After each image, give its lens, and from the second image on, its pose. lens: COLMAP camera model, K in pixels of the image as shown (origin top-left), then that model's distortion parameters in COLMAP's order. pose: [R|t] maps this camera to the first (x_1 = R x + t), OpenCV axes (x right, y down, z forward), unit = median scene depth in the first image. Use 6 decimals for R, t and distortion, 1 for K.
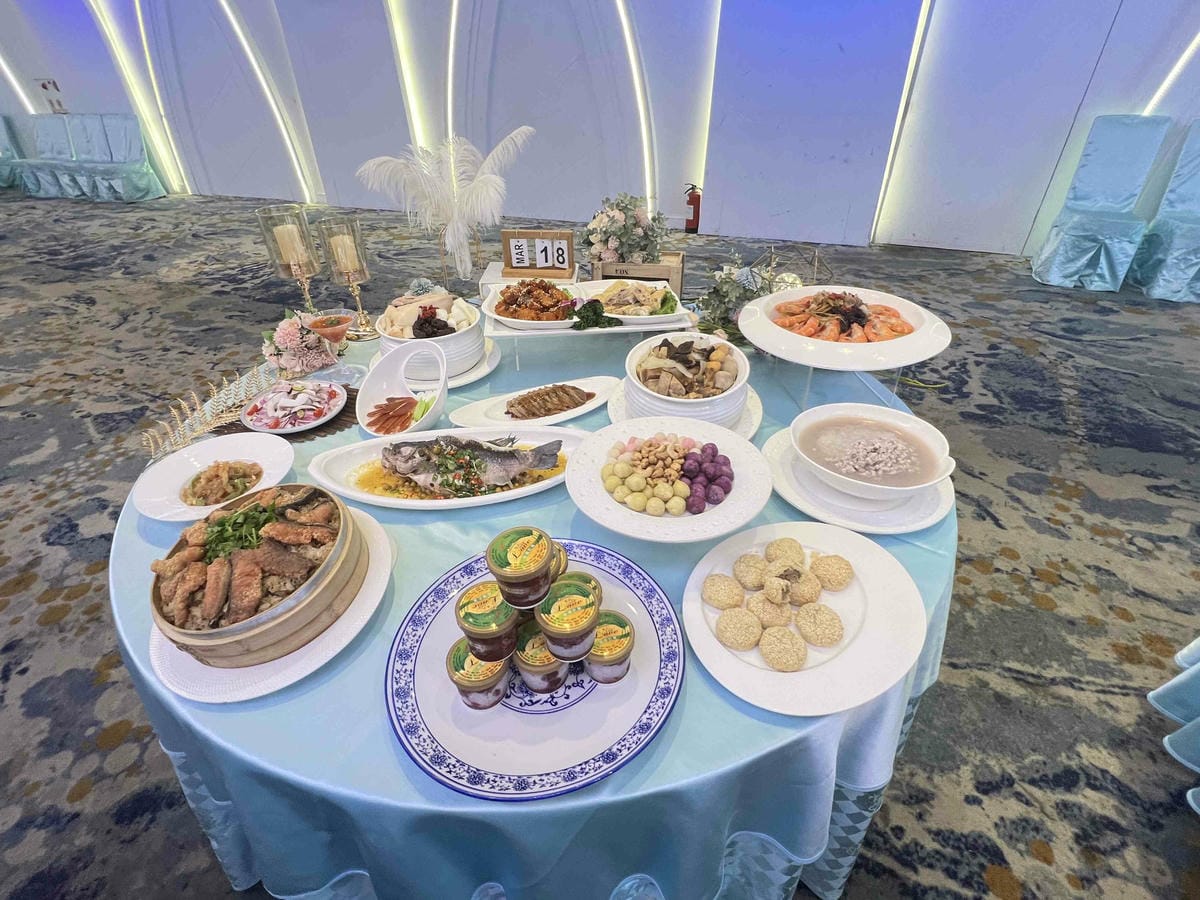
lens RADIAL K [[562.6, 0, 601.1], [0, 562.6, 454.7], [0, 0, 1]] dist [-0.001896, -0.000029]
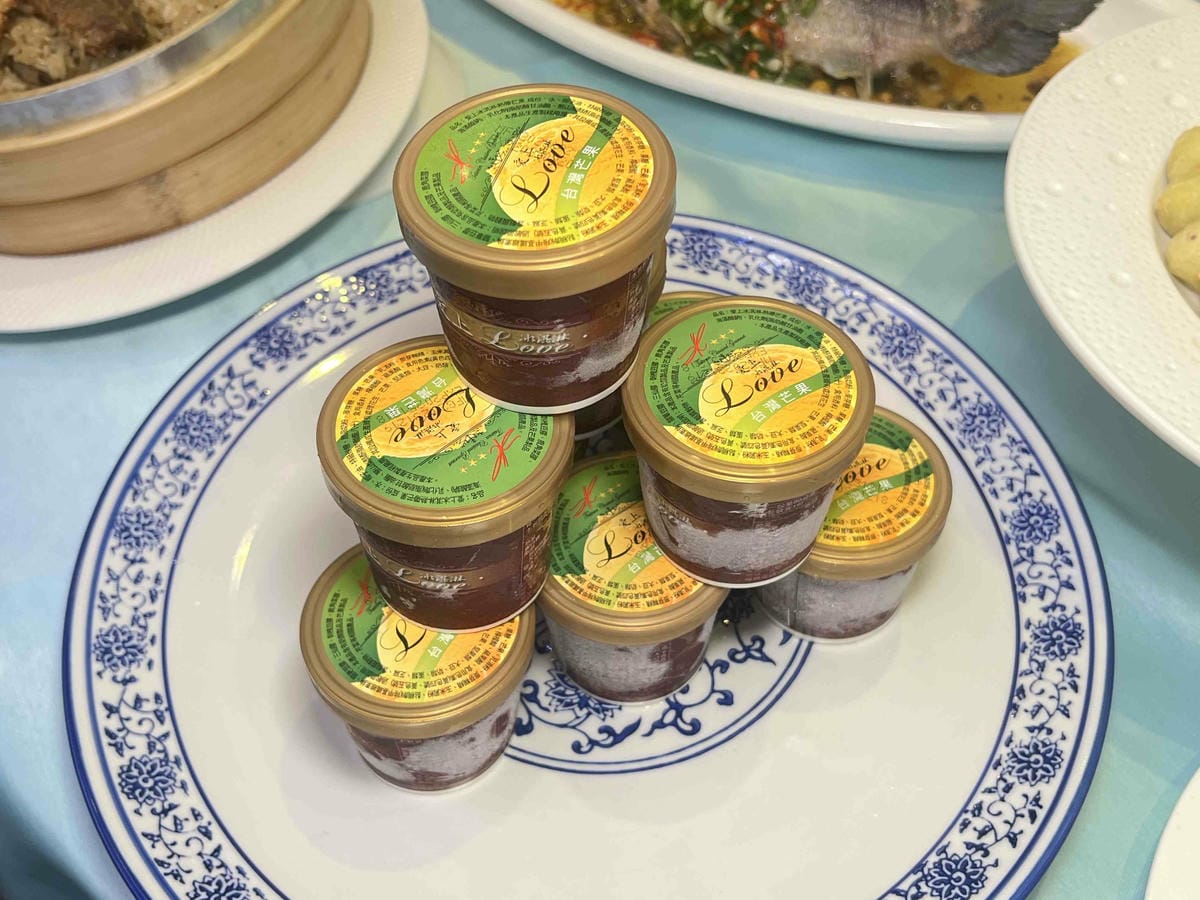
lens RADIAL K [[1237.8, 0, 598.3], [0, 1237.8, 448.6], [0, 0, 1]] dist [0.030000, 0.000000]
pose [[0.984017, -0.128092, 0.123708, -0.191706], [0.093099, 0.962239, 0.255791, 0.133782], [-0.151802, -0.240186, 0.958784, 0.423685]]
